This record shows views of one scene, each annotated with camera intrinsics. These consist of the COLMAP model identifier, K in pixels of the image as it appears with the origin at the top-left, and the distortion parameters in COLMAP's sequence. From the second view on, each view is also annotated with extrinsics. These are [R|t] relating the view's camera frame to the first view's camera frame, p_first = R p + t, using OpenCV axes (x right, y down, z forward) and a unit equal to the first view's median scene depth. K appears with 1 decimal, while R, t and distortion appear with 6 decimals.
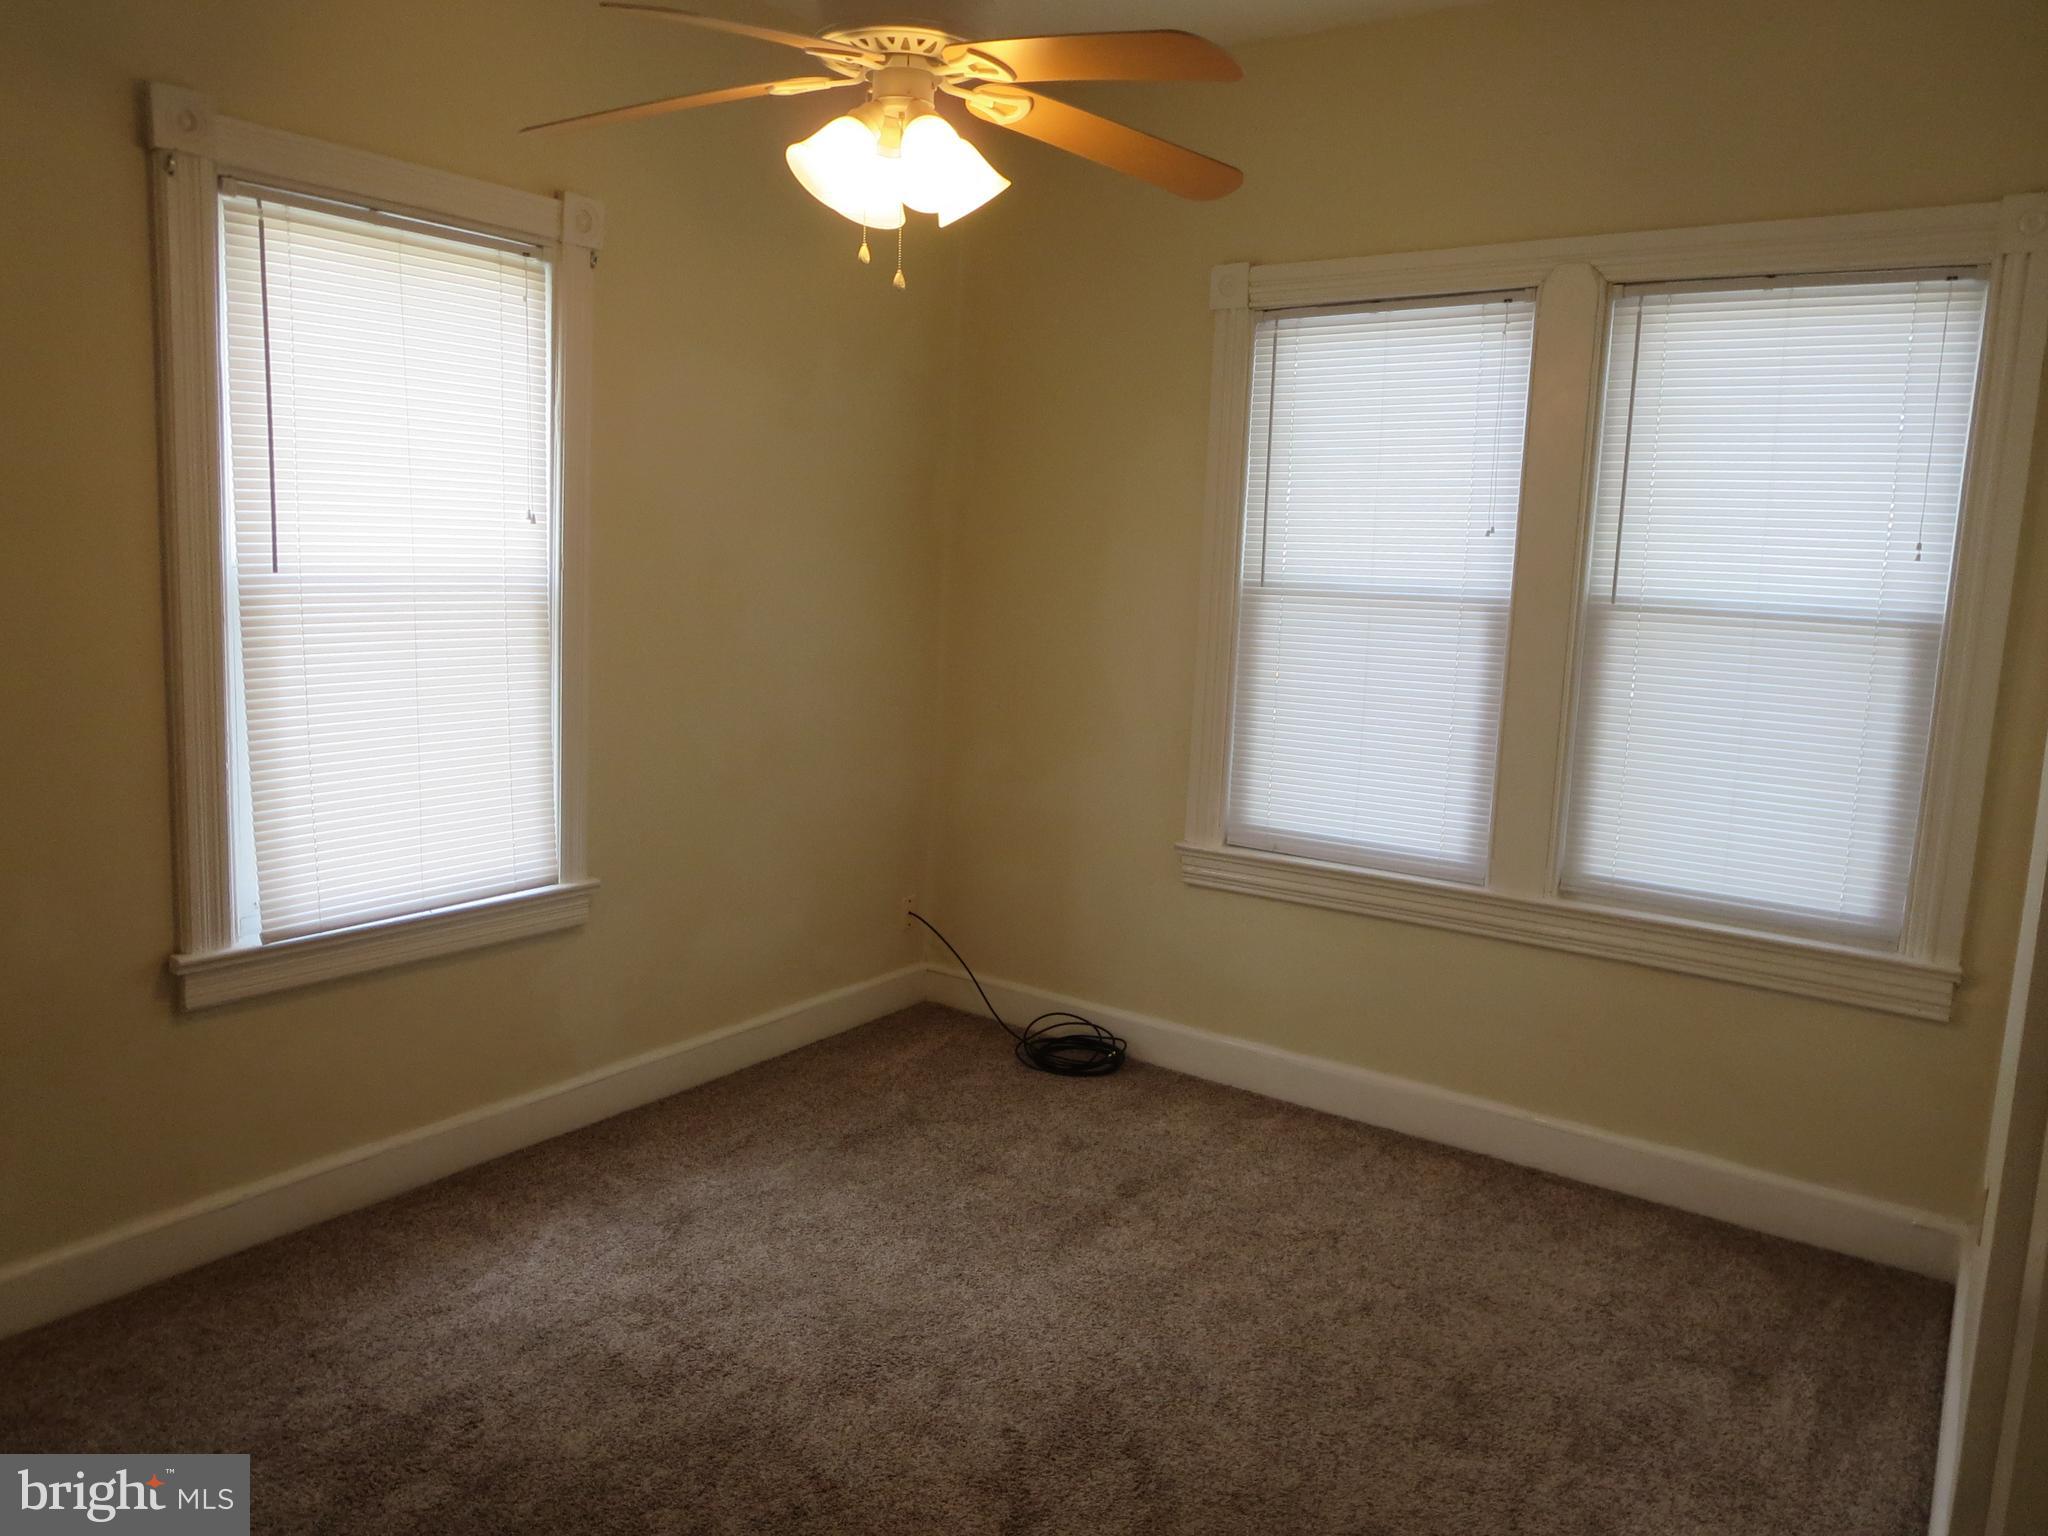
lens RADIAL K [[1444.2, 0, 1009.2], [0, 1444.2, 777.7], [0, 0, 1]] dist [-0.039183, 0.016530]
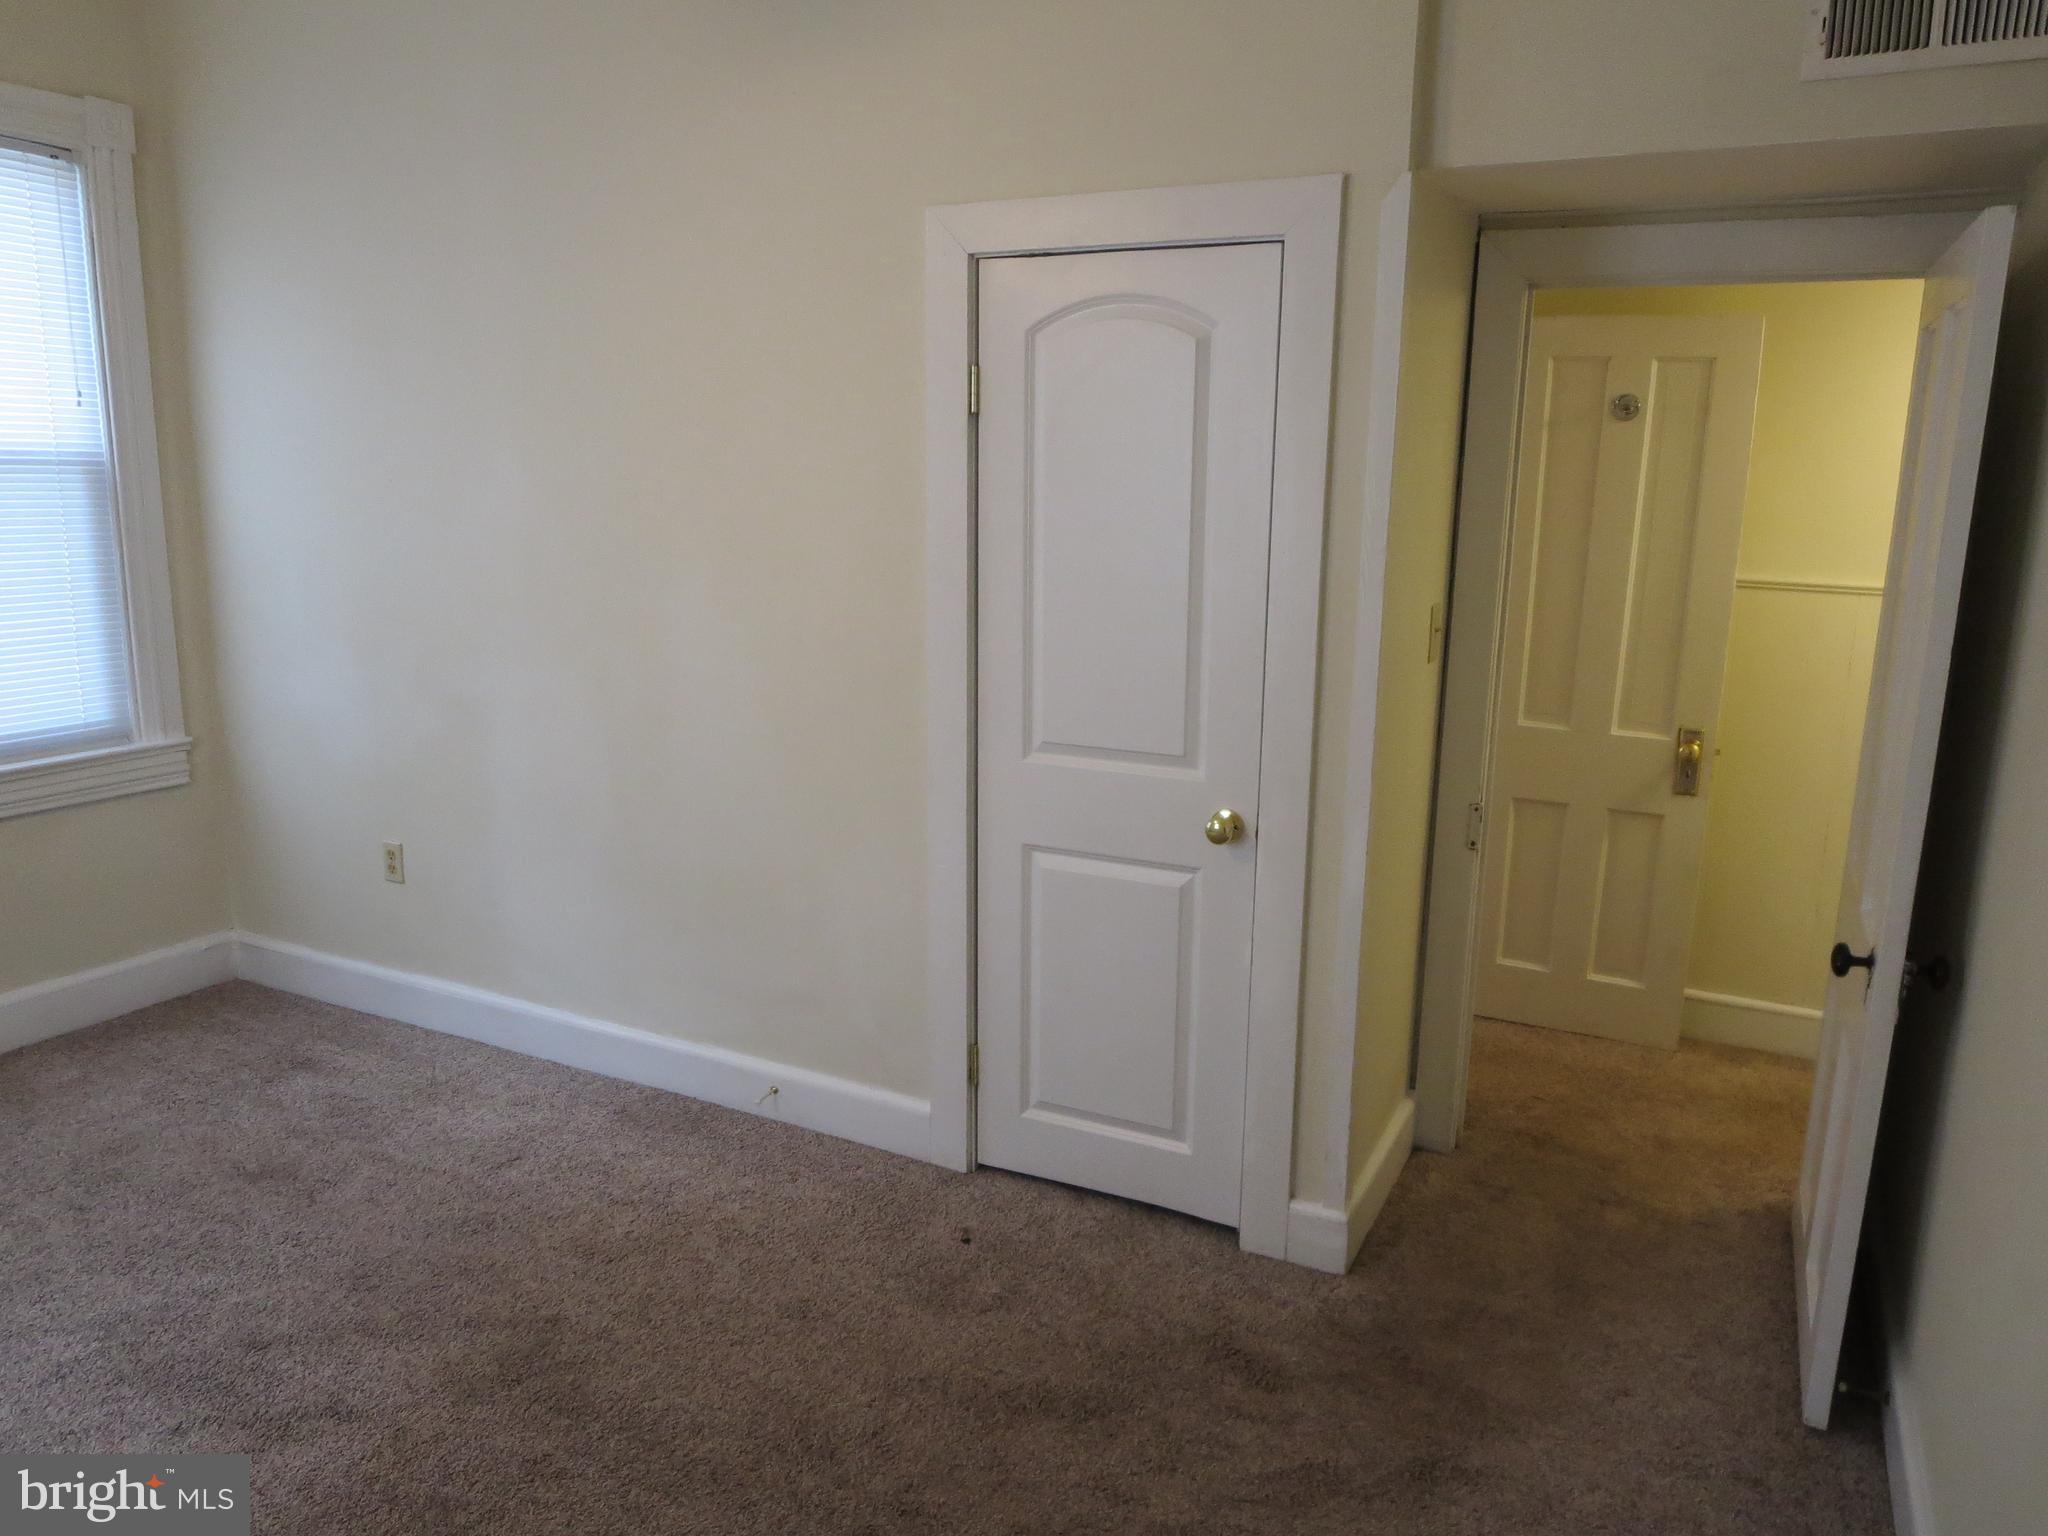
lens RADIAL K [[1444.2, 0, 1040.7], [0, 1444.2, 785.8], [0, 0, 1]] dist [-0.039183, 0.016530]
pose [[-0.134808, -0.268049, 0.953927, -0.655825], [0.135774, 0.948637, 0.285750, -0.084124], [-0.981525, 0.168040, -0.091489, 0.390883]]
